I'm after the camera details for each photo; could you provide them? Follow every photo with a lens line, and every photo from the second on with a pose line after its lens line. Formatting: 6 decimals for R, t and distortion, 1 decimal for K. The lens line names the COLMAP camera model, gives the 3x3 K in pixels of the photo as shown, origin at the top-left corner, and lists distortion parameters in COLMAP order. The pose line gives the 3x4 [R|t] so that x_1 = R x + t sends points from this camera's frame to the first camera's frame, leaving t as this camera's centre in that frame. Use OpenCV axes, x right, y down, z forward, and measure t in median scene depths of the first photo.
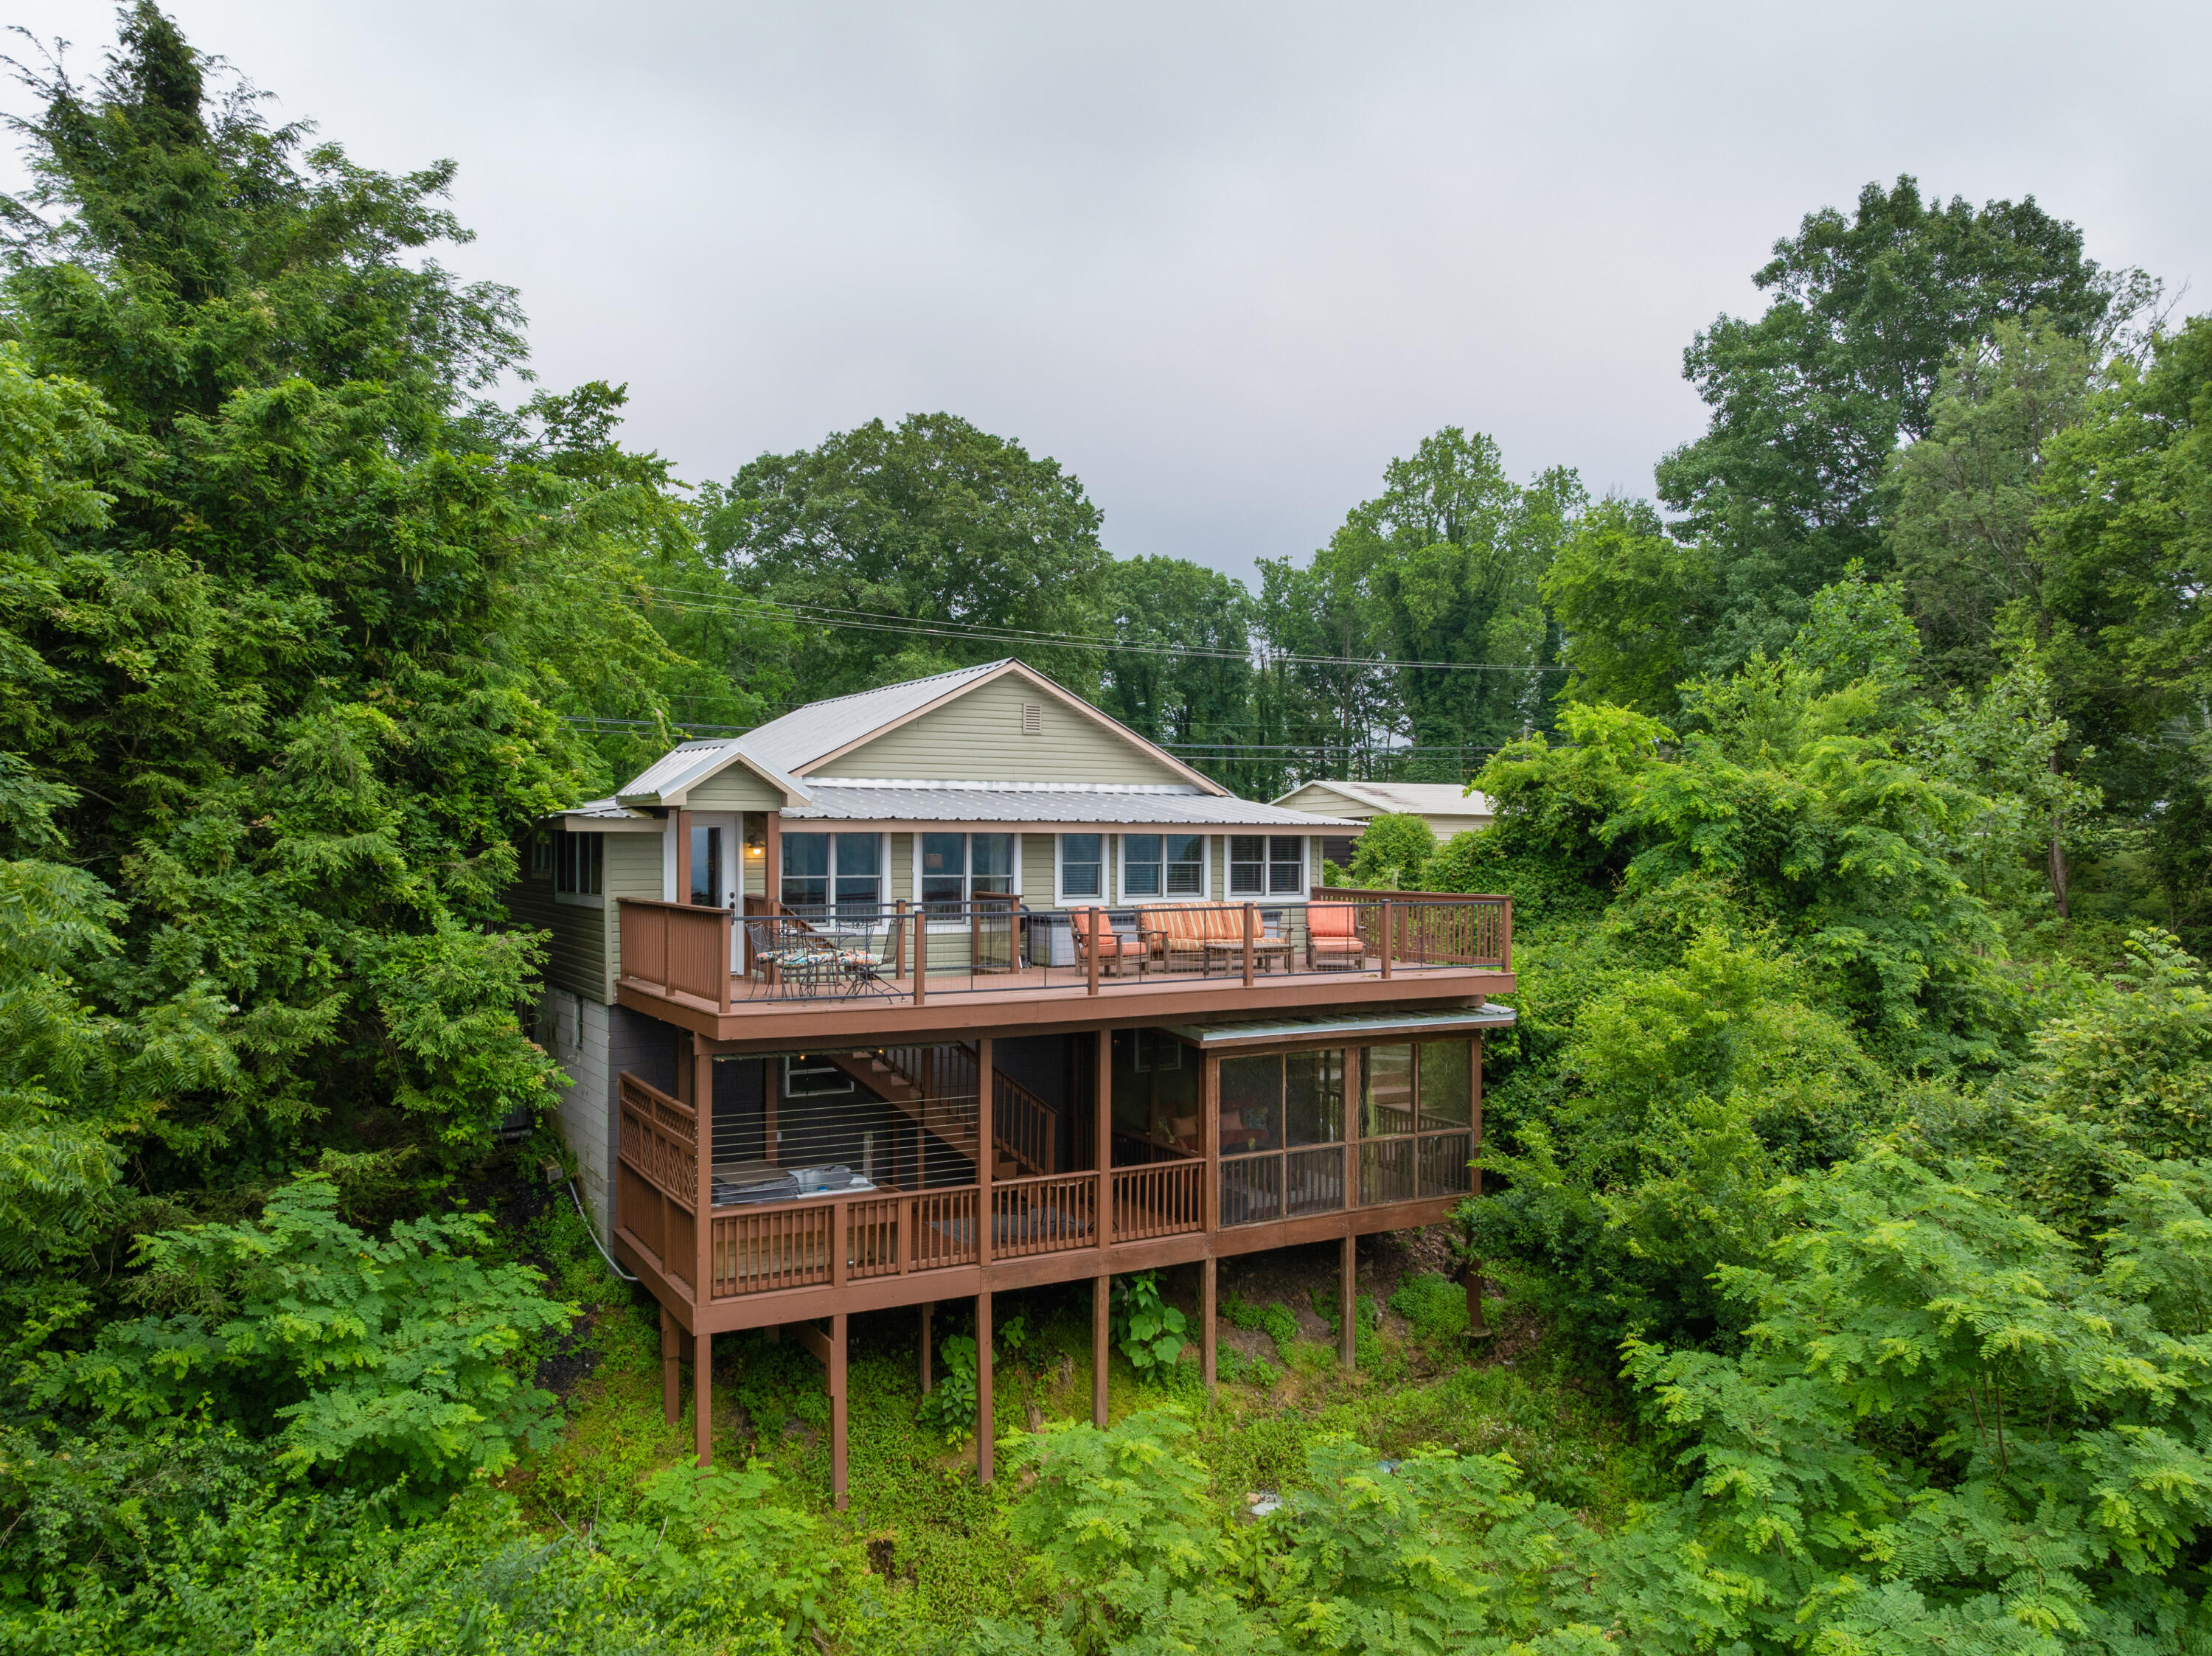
lens RADIAL K [[1568.7, 0, 1106.0], [0, 1568.7, 828.0], [0, 0, 1]] dist [-0.035411, -0.003047]
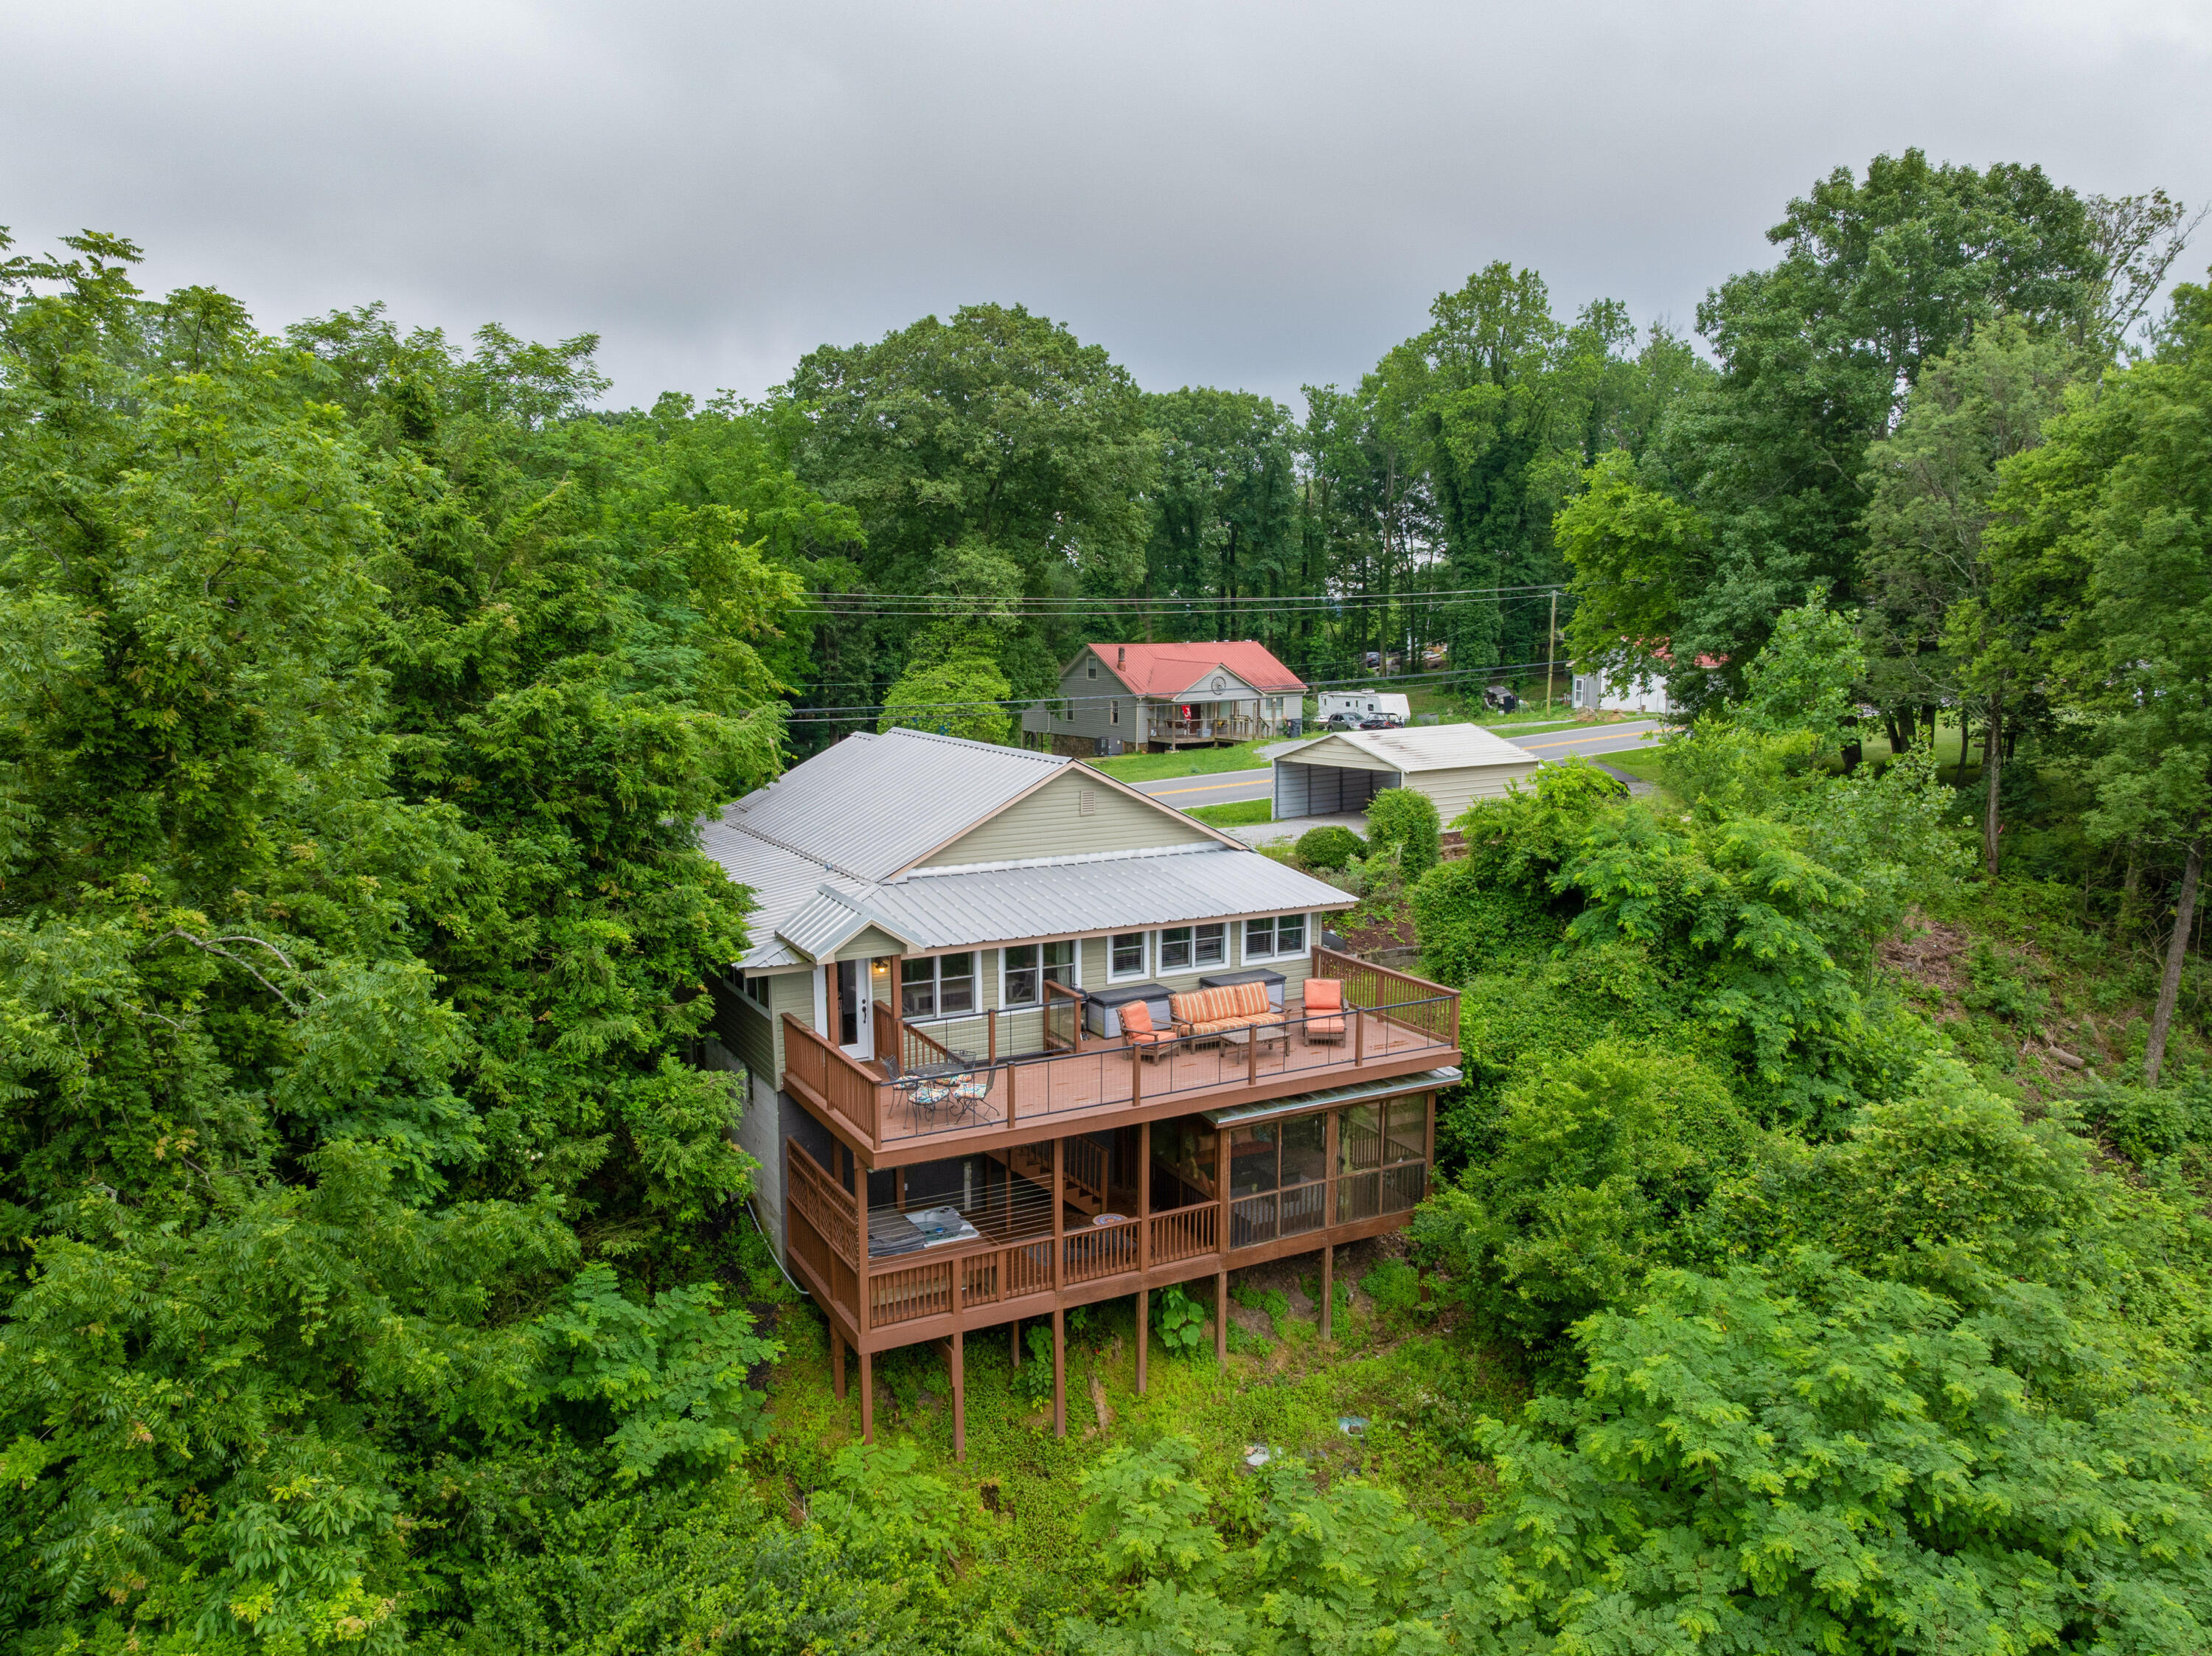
lens RADIAL K [[1568.7, 0, 1106.0], [0, 1568.7, 828.0], [0, 0, 1]] dist [-0.035411, -0.003047]
pose [[0.999541, 0.001856, -0.030223, 0.004804], [0.002702, 0.988671, 0.150077, -0.254283], [0.030160, -0.150090, 0.988212, -0.237451]]
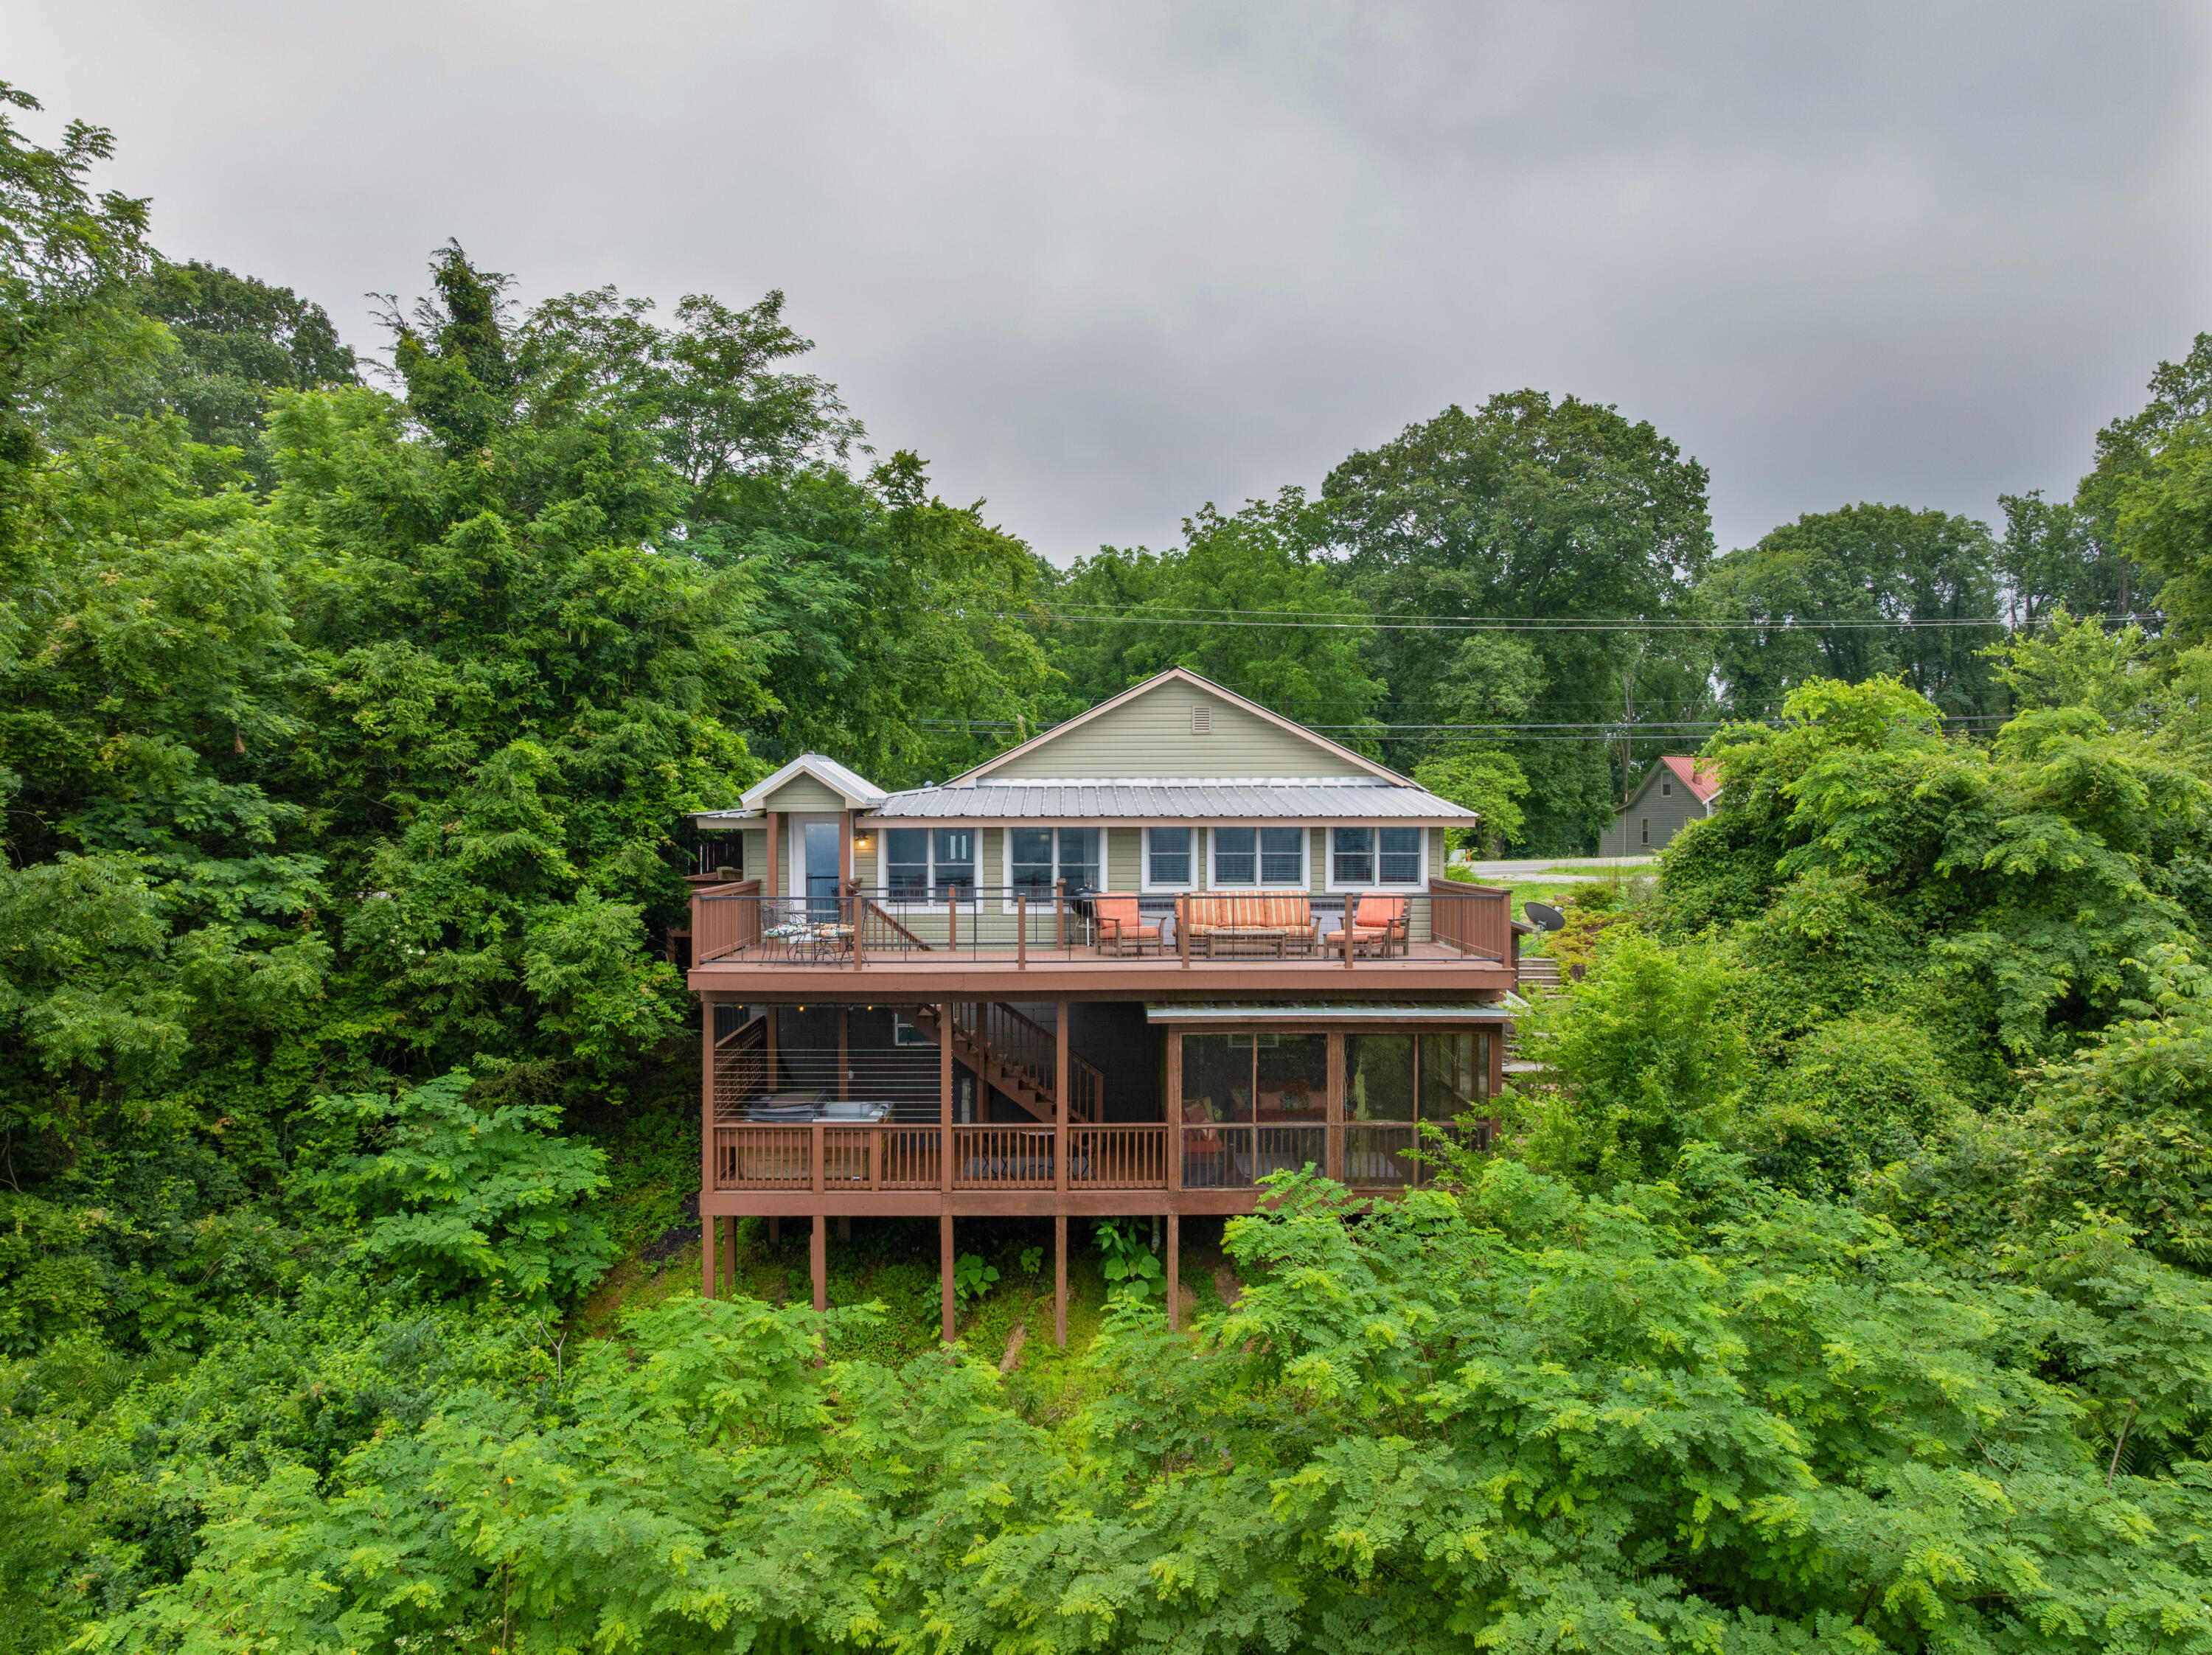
lens RADIAL K [[1568.6, 0, 1106.0], [0, 1568.6, 827.5], [0, 0, 1]] dist [-0.035411, -0.003047]
pose [[0.875787, -0.001706, -0.482695, 0.456177], [0.008490, 0.999894, 0.011871, -0.009016], [0.482624, -0.014494, 0.875708, 0.012794]]
